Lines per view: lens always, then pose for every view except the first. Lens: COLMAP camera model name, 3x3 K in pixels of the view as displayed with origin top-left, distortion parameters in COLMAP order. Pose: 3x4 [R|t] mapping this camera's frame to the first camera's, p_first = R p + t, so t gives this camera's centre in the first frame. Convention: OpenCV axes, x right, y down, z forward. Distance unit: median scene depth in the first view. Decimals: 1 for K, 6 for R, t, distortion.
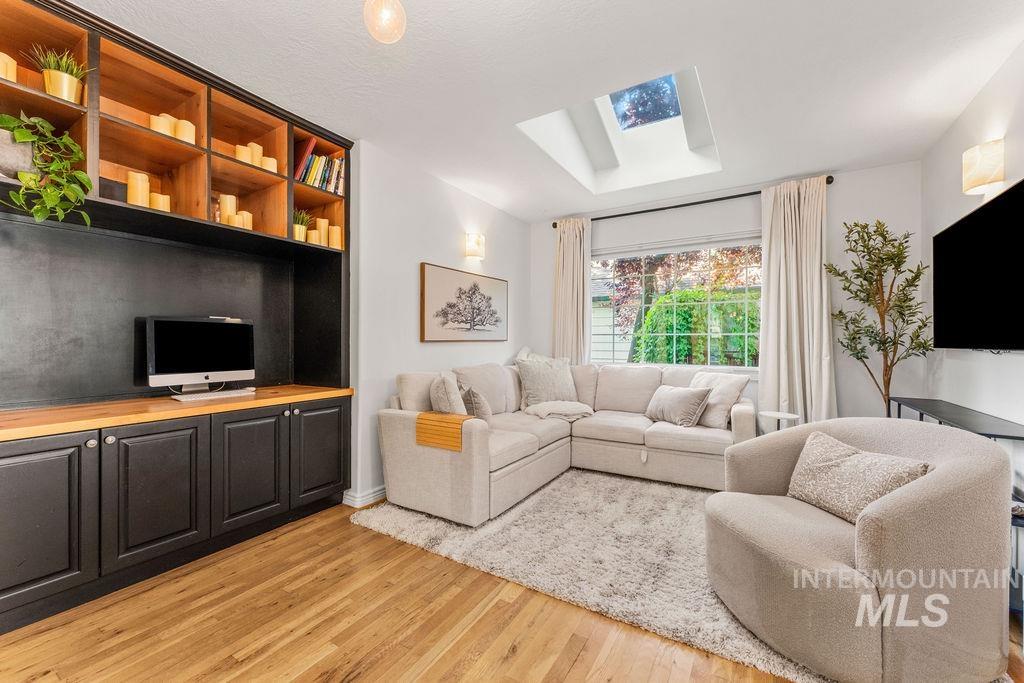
lens RADIAL K [[408.7, 0, 509.0], [0, 408.7, 343.1], [0, 0, 1]] dist [-0.001472, -0.000065]
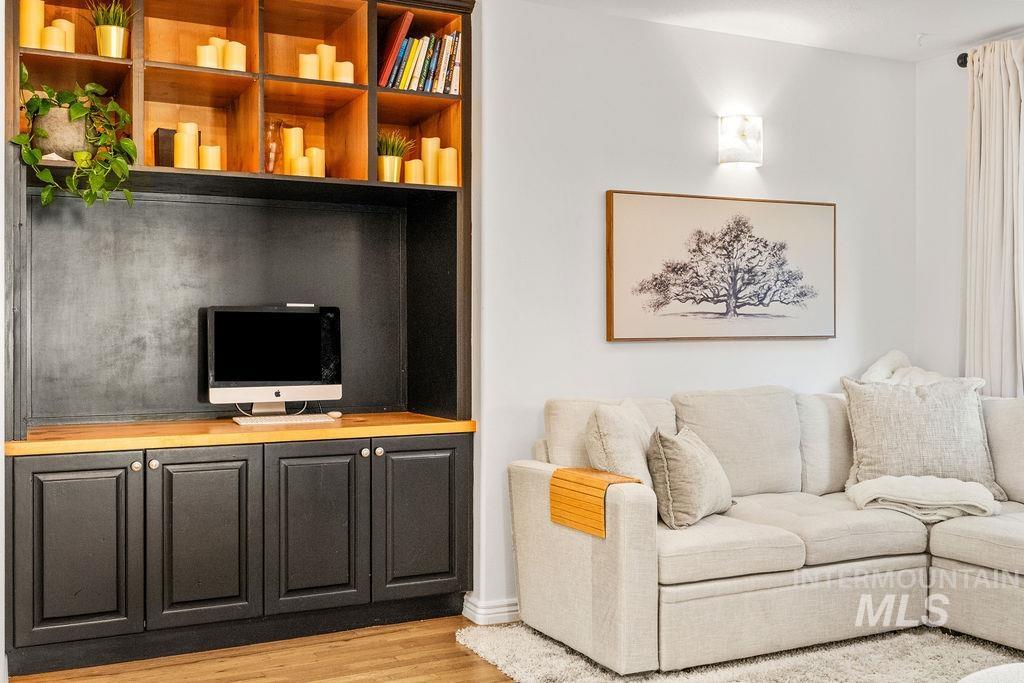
lens RADIAL K [[1037.9, 0, 512.0], [0, 1037.9, 341.5], [0, 0, 1]] dist [0.014912, -0.013568]
pose [[0.849146, 0.002750, -0.528151, 0.475552], [0.000284, 0.999984, 0.005664, -0.012103], [0.528158, -0.004959, 0.849132, -0.250331]]
